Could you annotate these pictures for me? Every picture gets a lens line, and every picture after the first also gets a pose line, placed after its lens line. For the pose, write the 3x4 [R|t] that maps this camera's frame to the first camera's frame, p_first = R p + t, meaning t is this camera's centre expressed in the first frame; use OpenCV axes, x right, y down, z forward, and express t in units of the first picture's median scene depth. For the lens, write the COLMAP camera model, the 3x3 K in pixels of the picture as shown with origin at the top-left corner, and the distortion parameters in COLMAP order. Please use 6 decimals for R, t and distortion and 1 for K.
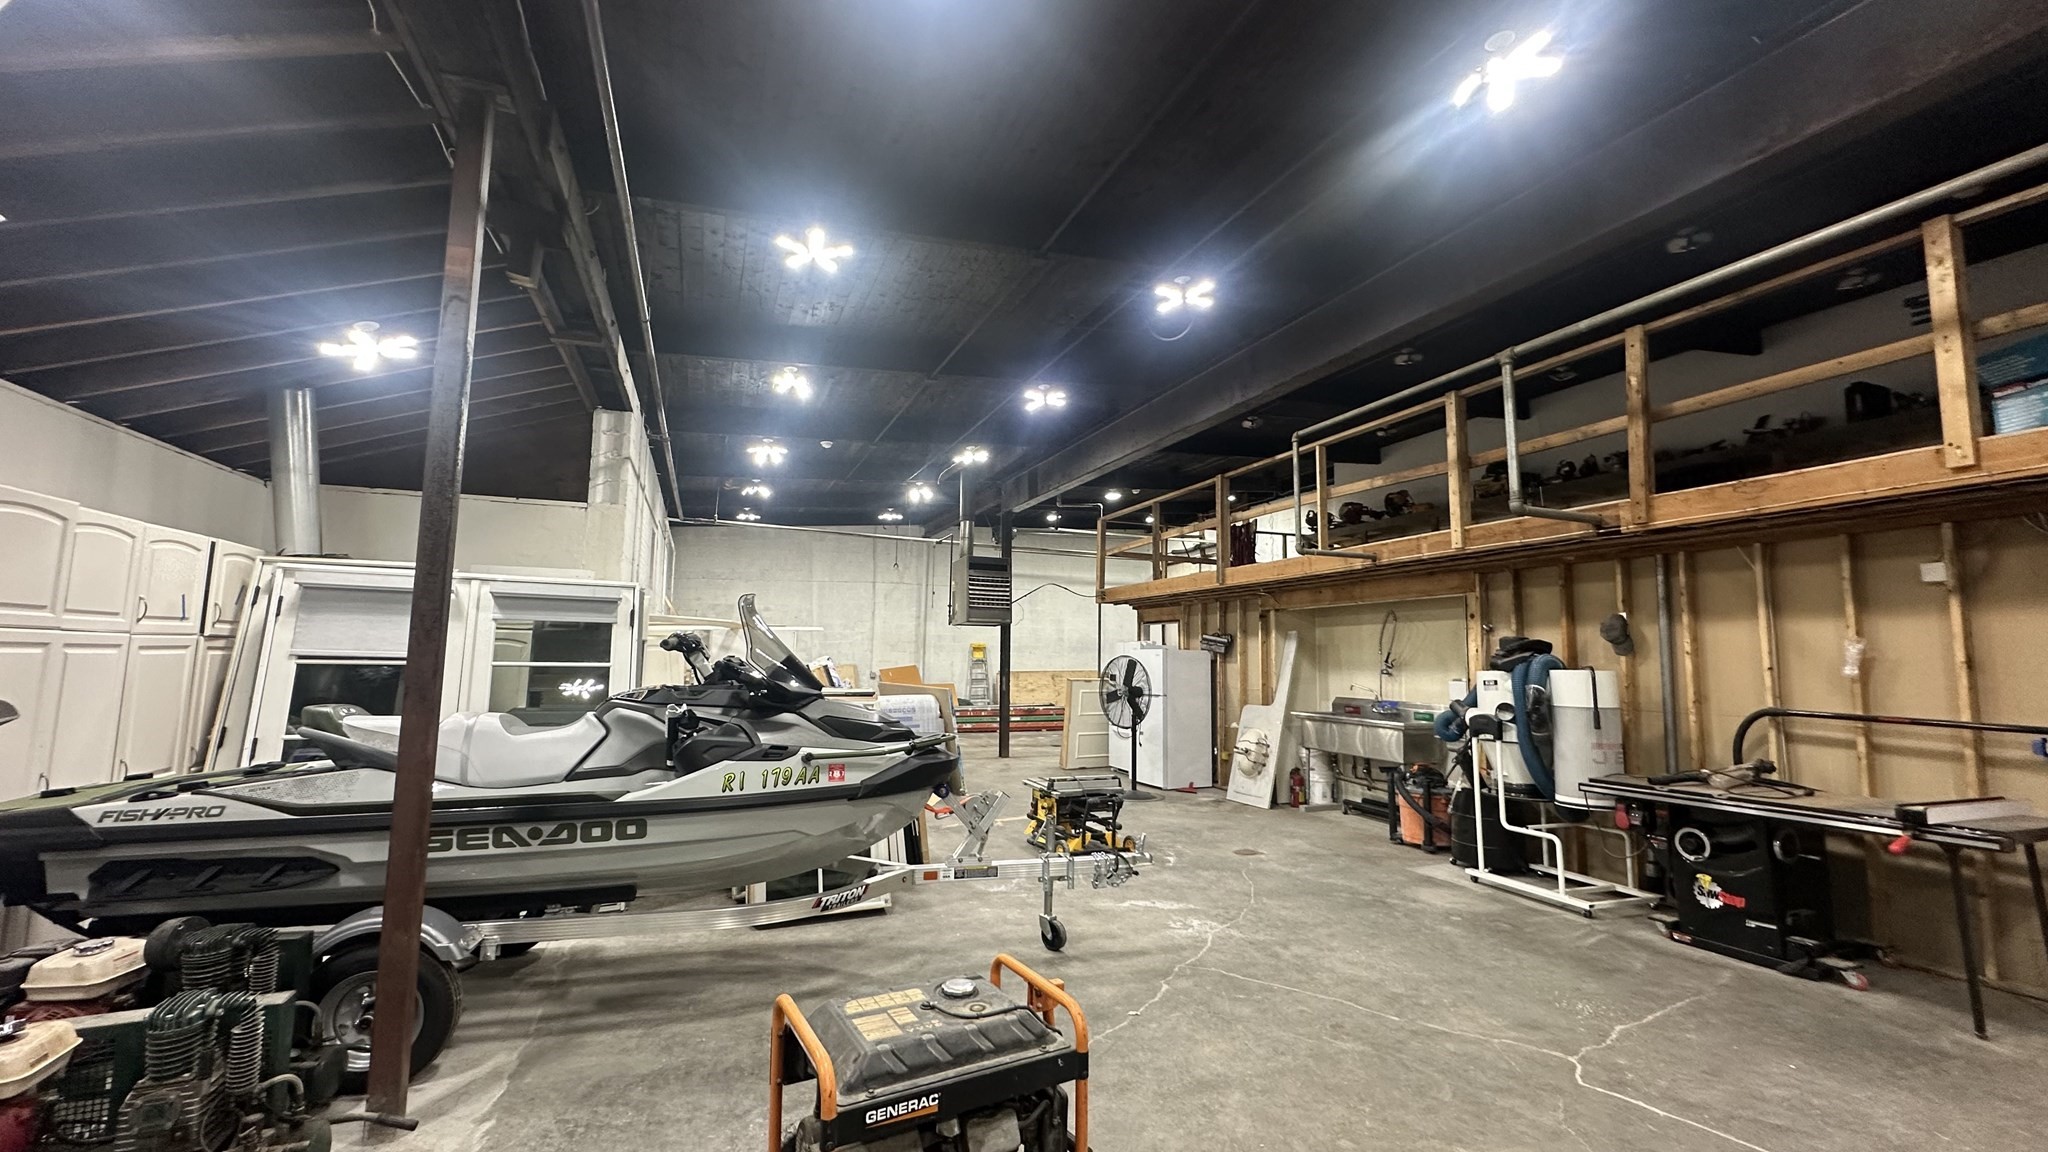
lens RADIAL K [[821.5, 0, 1020.9], [0, 821.5, 571.1], [0, 0, 1]] dist [-0.005706, 0.000695]
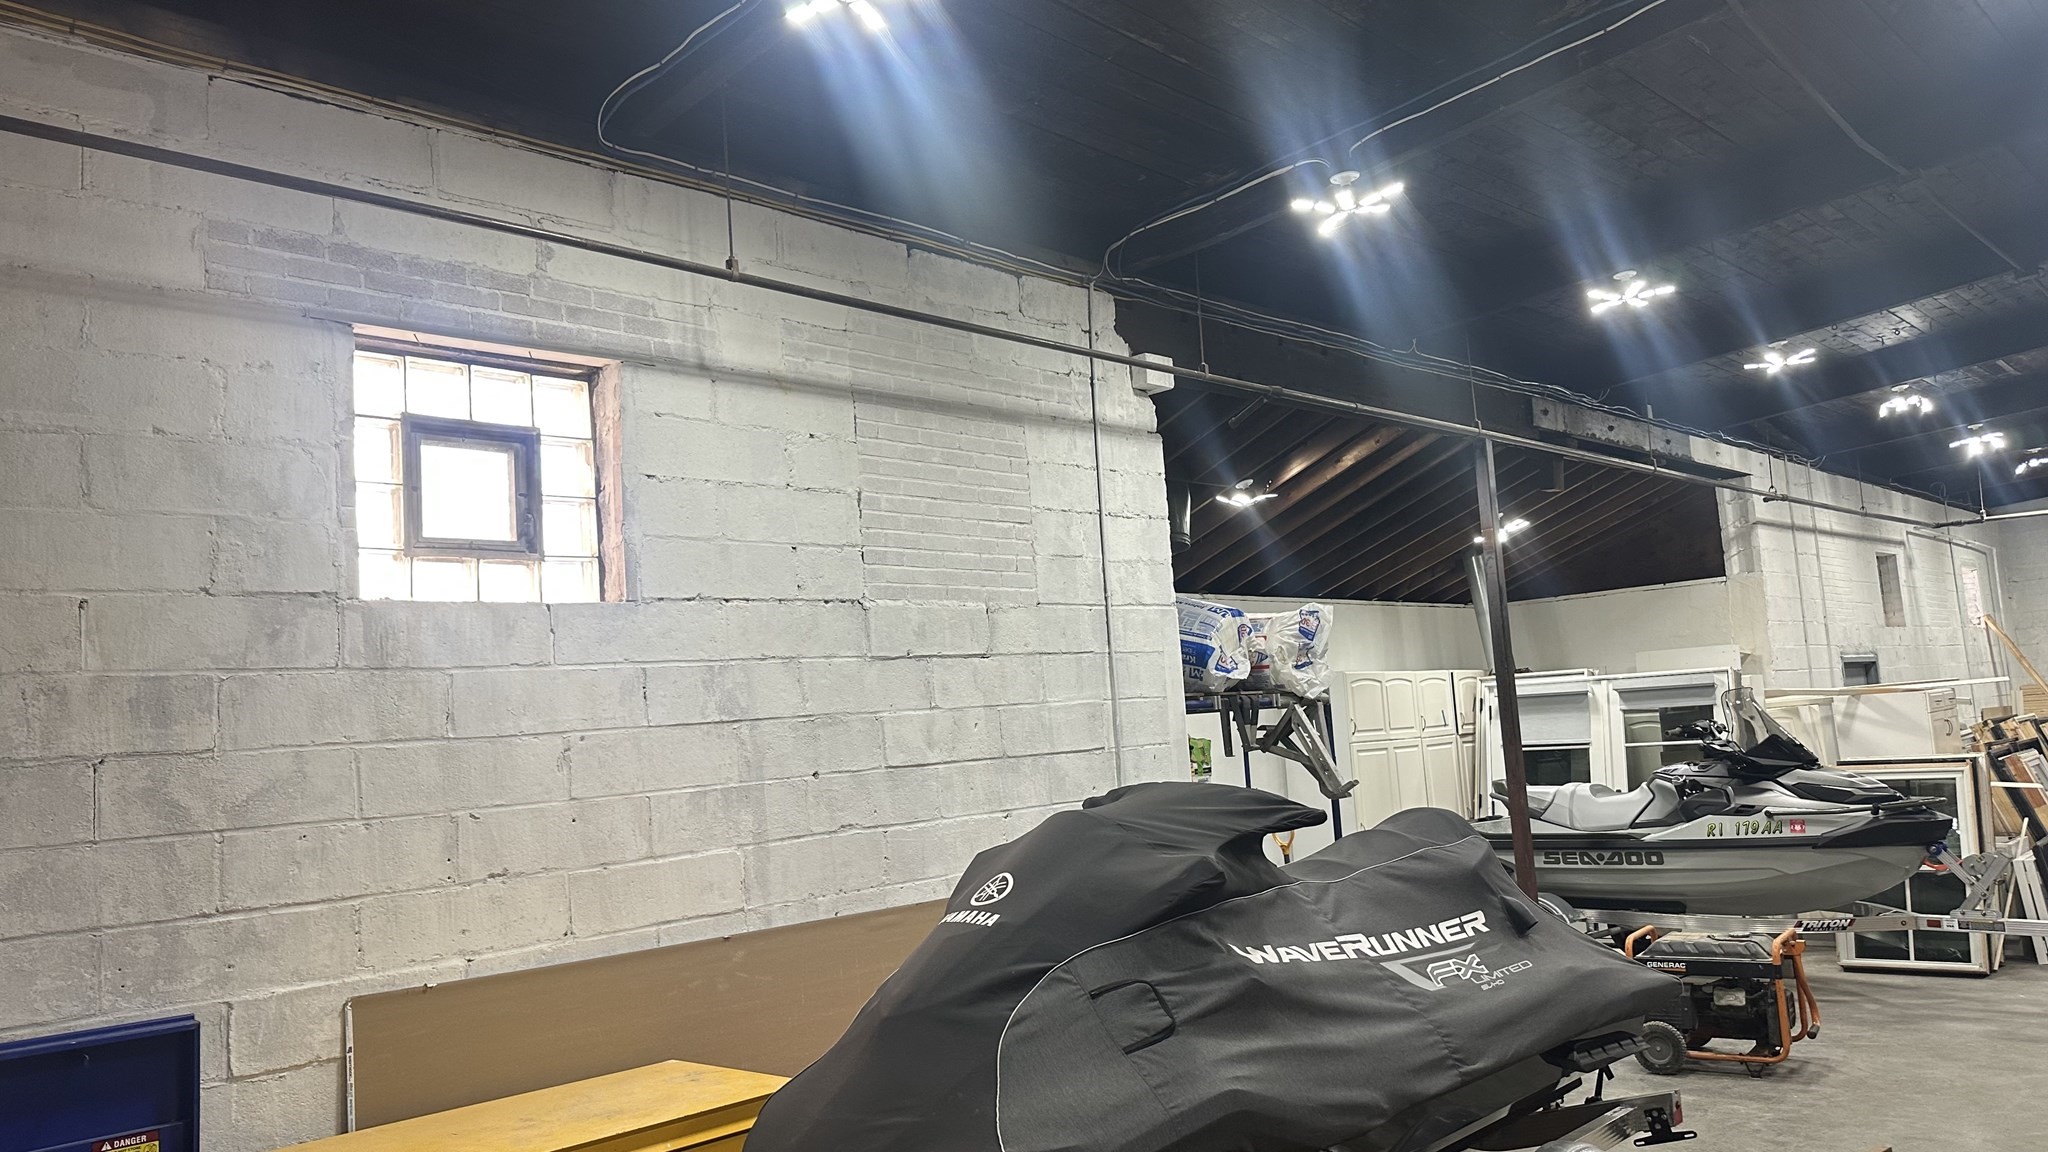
lens RADIAL K [[1443.4, 0, 1021.3], [0, 1443.4, 582.1], [0, 0, 1]] dist [0.019030, -0.016587]
pose [[0.405190, -0.135861, -0.904081, 1.026926], [0.164707, 0.983564, -0.073987, -0.121868], [0.899273, -0.118929, 0.420907, -0.747061]]
